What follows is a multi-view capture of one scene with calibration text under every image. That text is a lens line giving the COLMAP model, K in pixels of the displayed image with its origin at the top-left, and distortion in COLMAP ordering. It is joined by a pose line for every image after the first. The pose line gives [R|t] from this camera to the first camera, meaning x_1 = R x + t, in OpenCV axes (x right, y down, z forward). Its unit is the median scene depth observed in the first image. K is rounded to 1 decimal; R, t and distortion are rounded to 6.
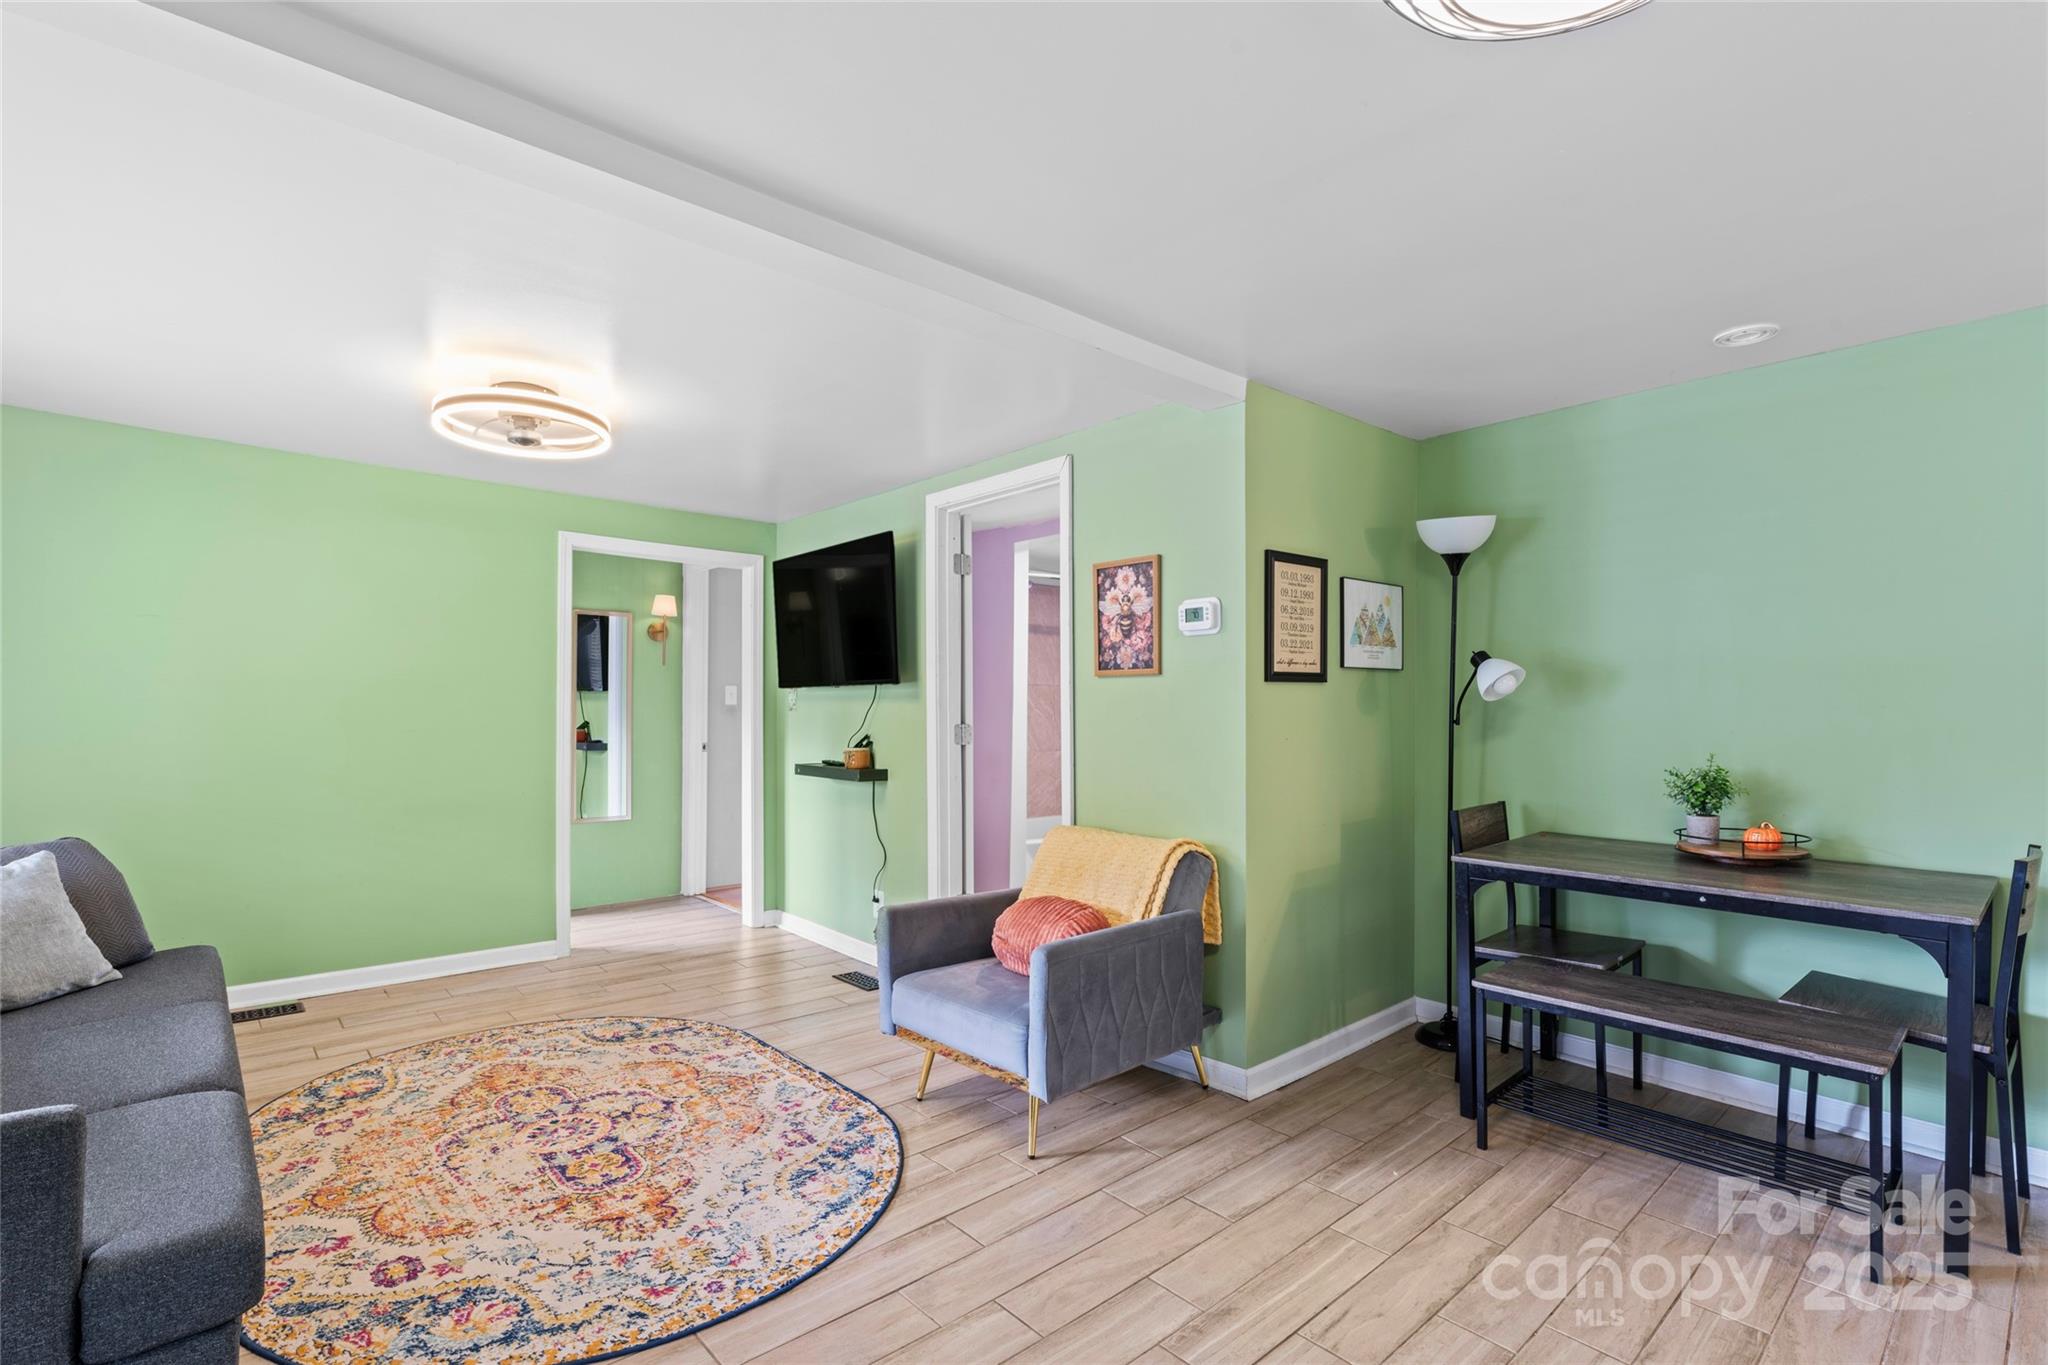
lens RADIAL K [[956.1, 0, 1028.5], [0, 956.1, 708.9], [0, 0, 1]] dist [-0.003510, 0.000024]
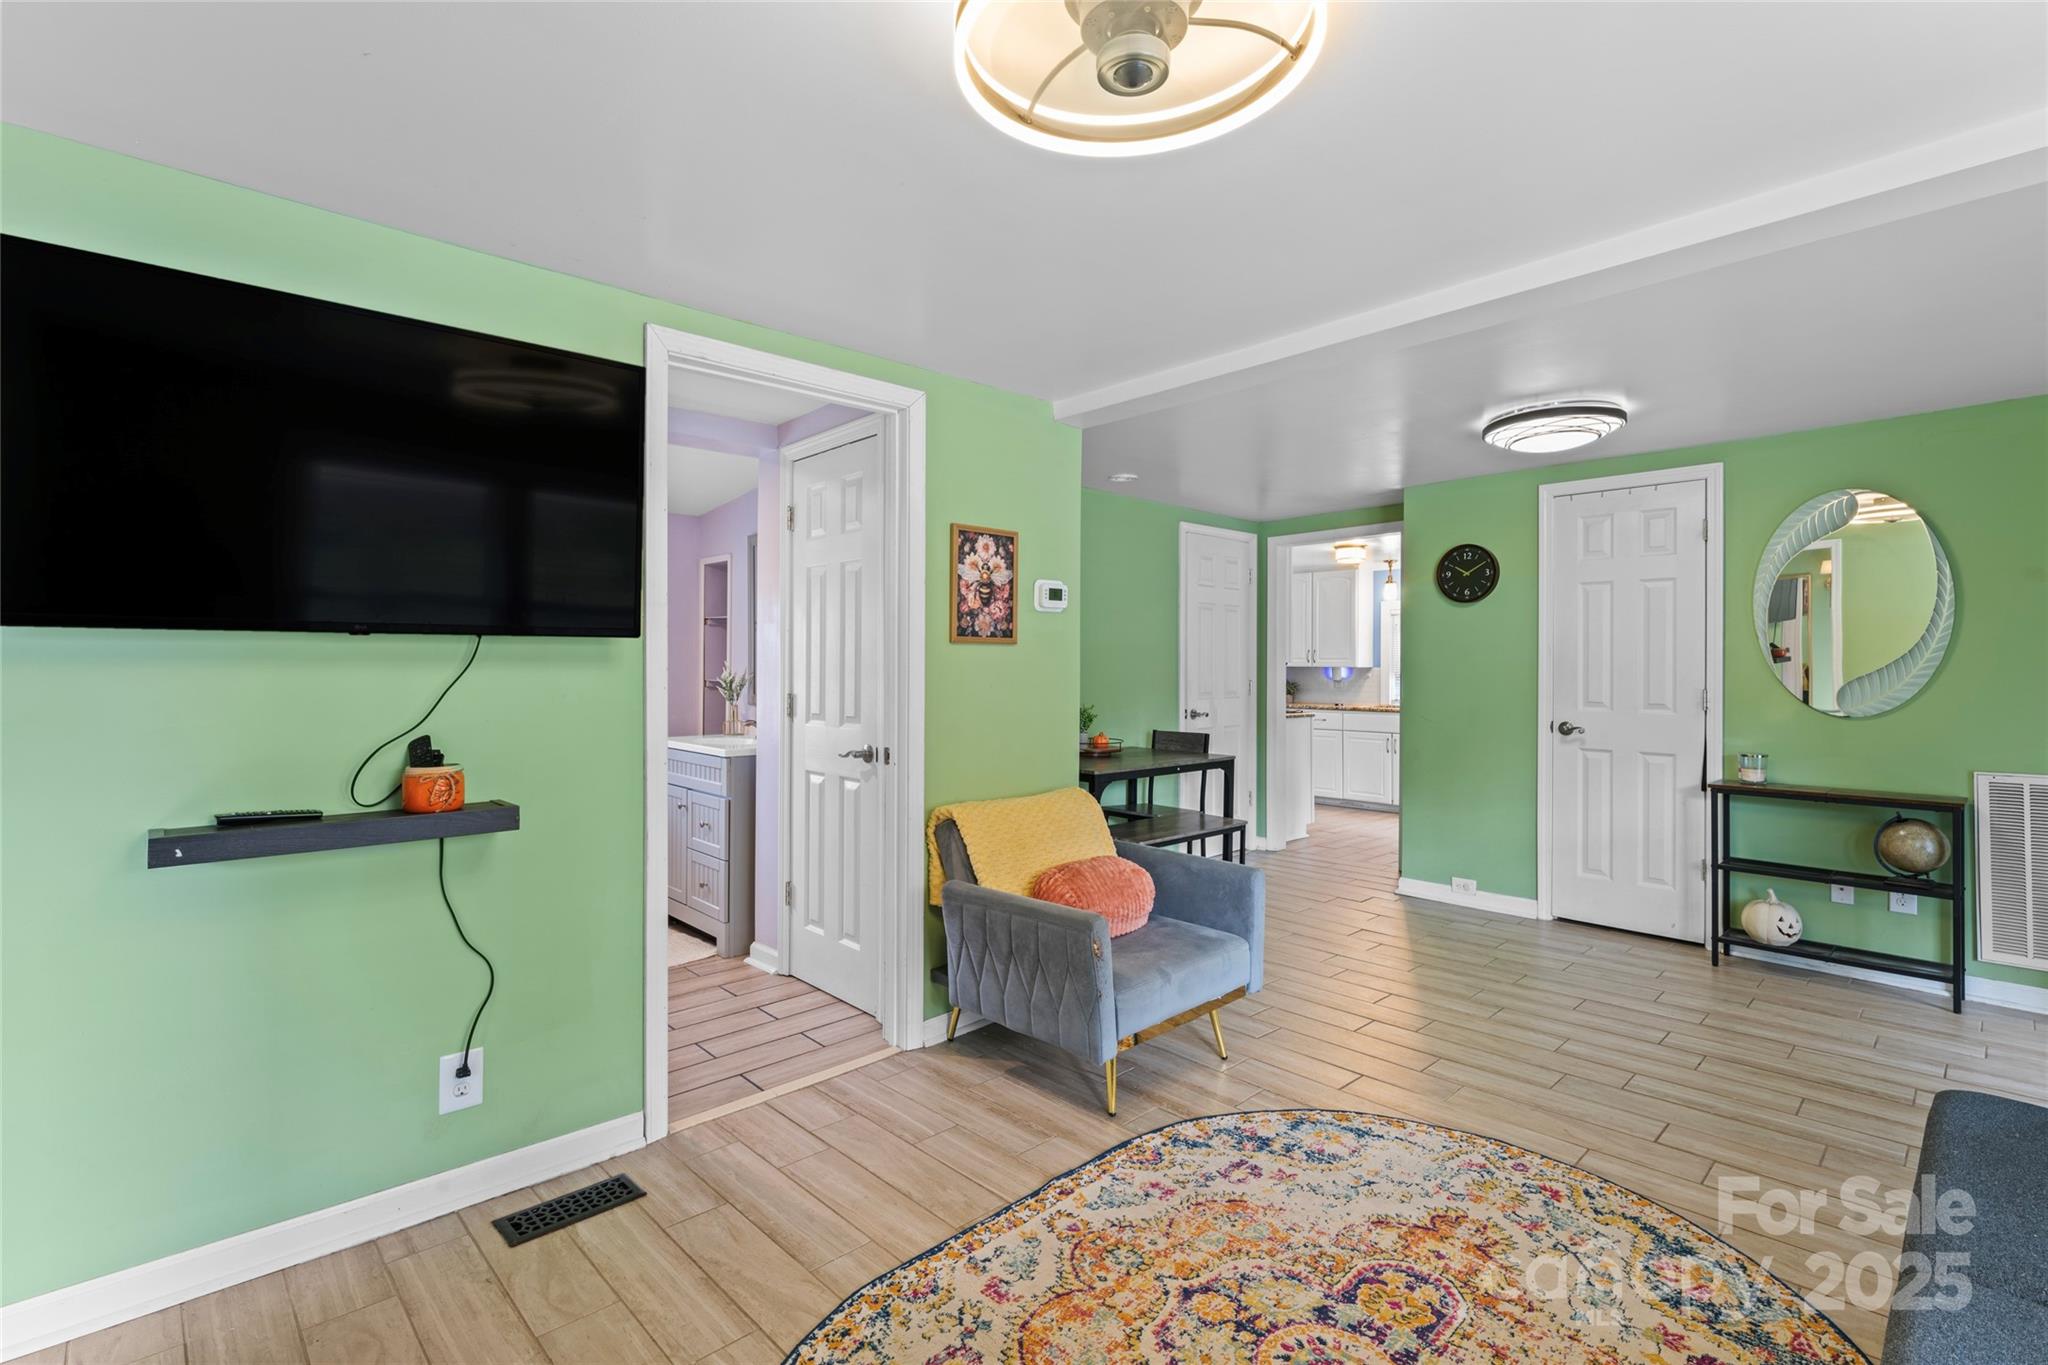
lens RADIAL K [[939.8, 0, 1025.0], [0, 939.8, 661.6], [0, 0, 1]] dist [-0.003370, 0.000153]
pose [[-0.031816, 0.004925, 0.999482, -0.985953], [0.000765, 0.999988, -0.004903, -0.012106], [-0.999493, 0.000609, -0.031819, 1.102269]]
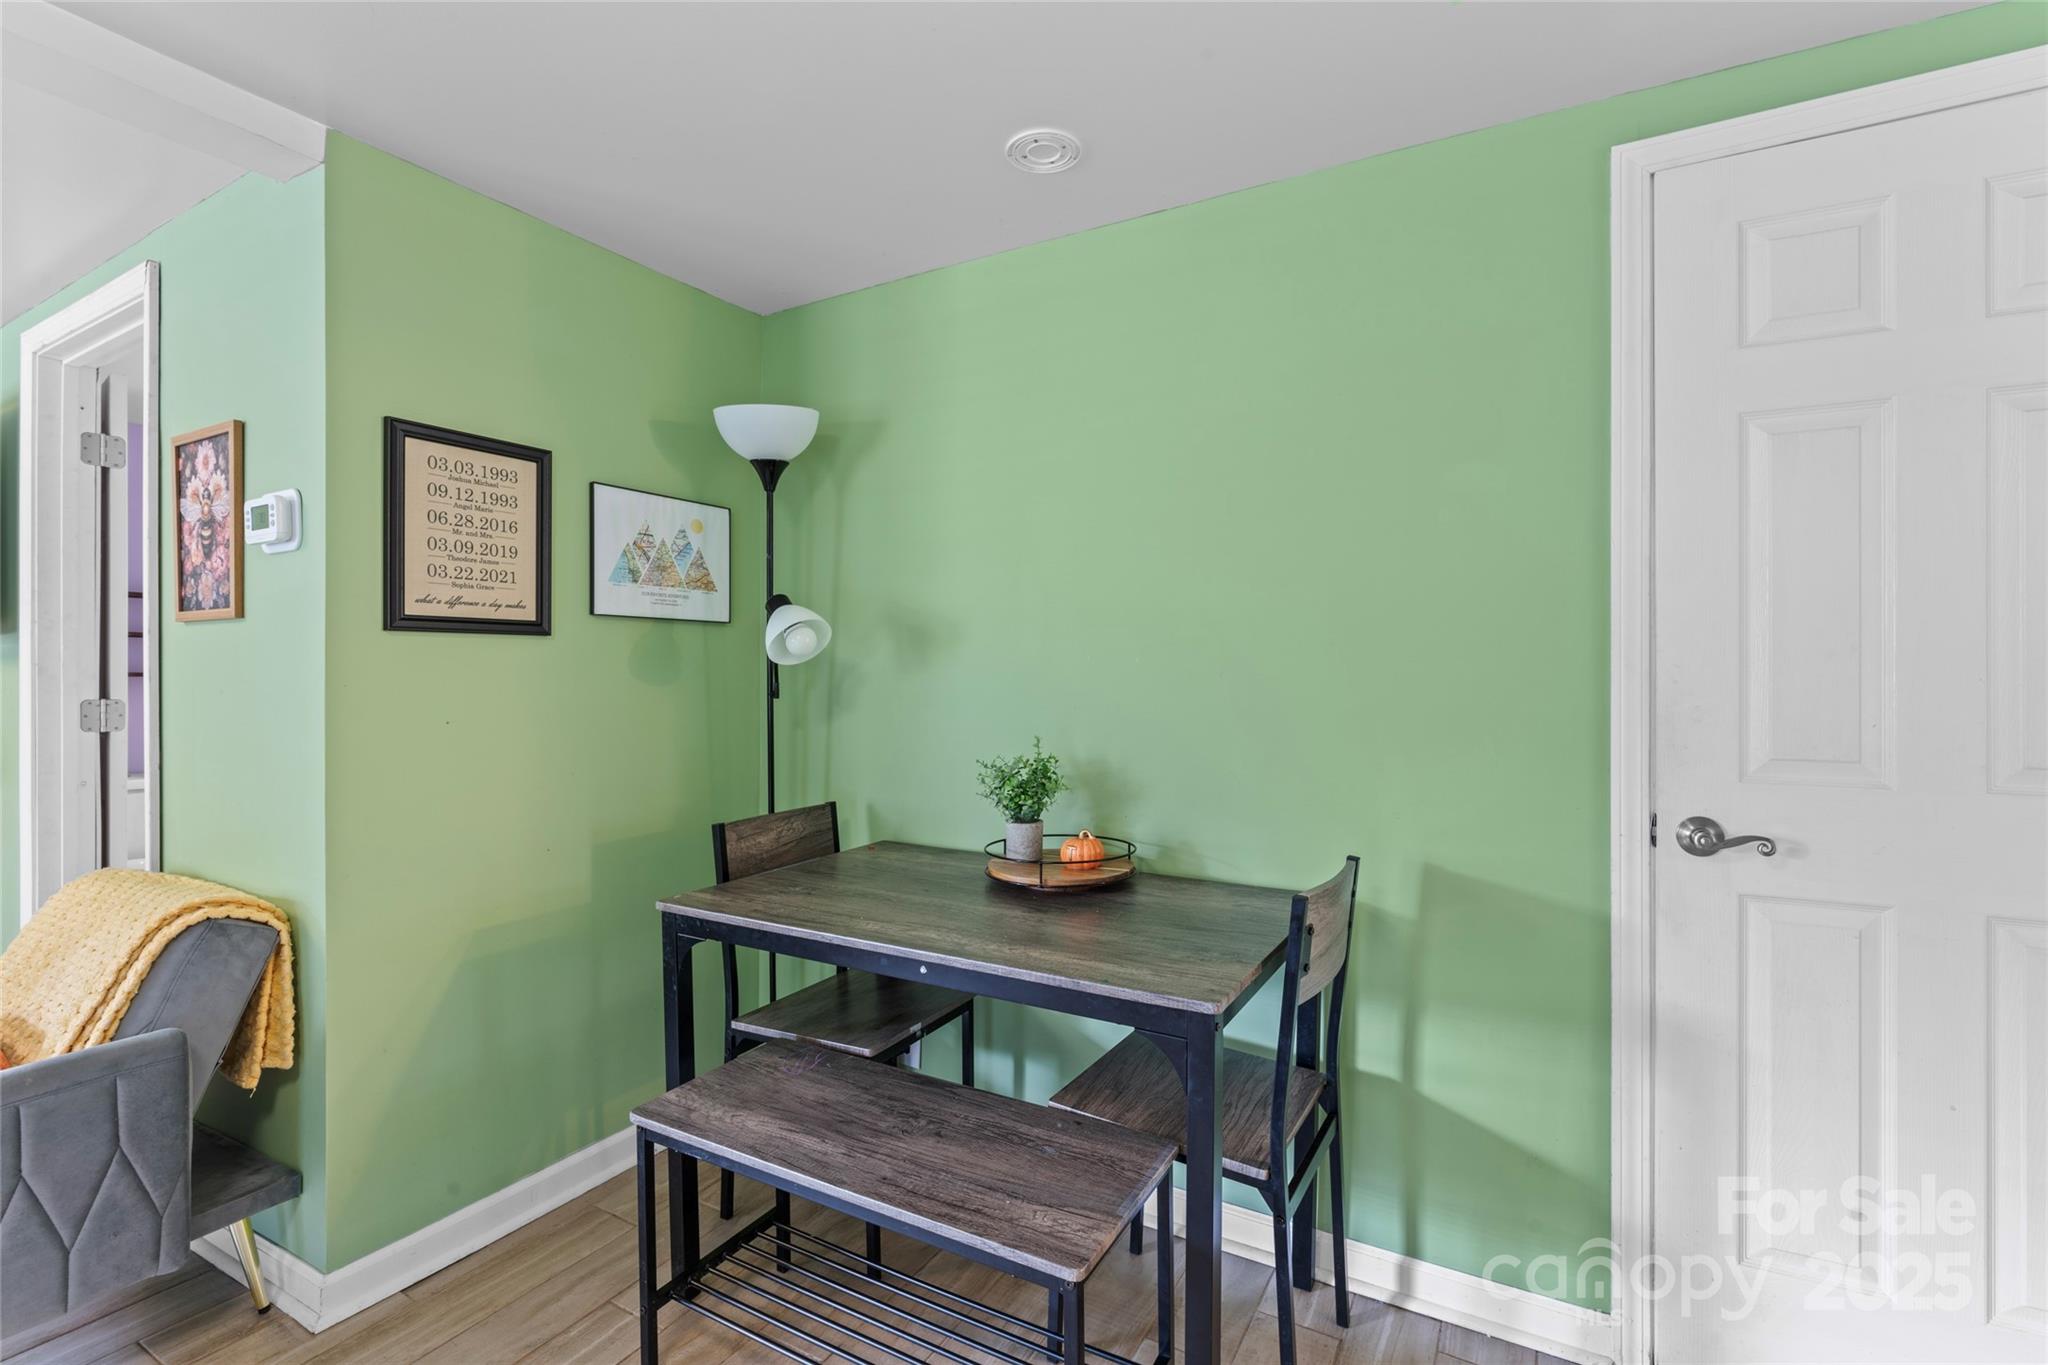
lens RADIAL K [[933.1, 0, 1025.4], [0, 933.1, 676.9], [0, 0, 1]] dist [-0.002202, -0.000247]
pose [[0.948777, 0.003055, 0.315932, 0.456774], [-0.002026, 0.999992, -0.003587, 0.002784], [-0.315940, 0.002763, 0.948775, 0.302613]]
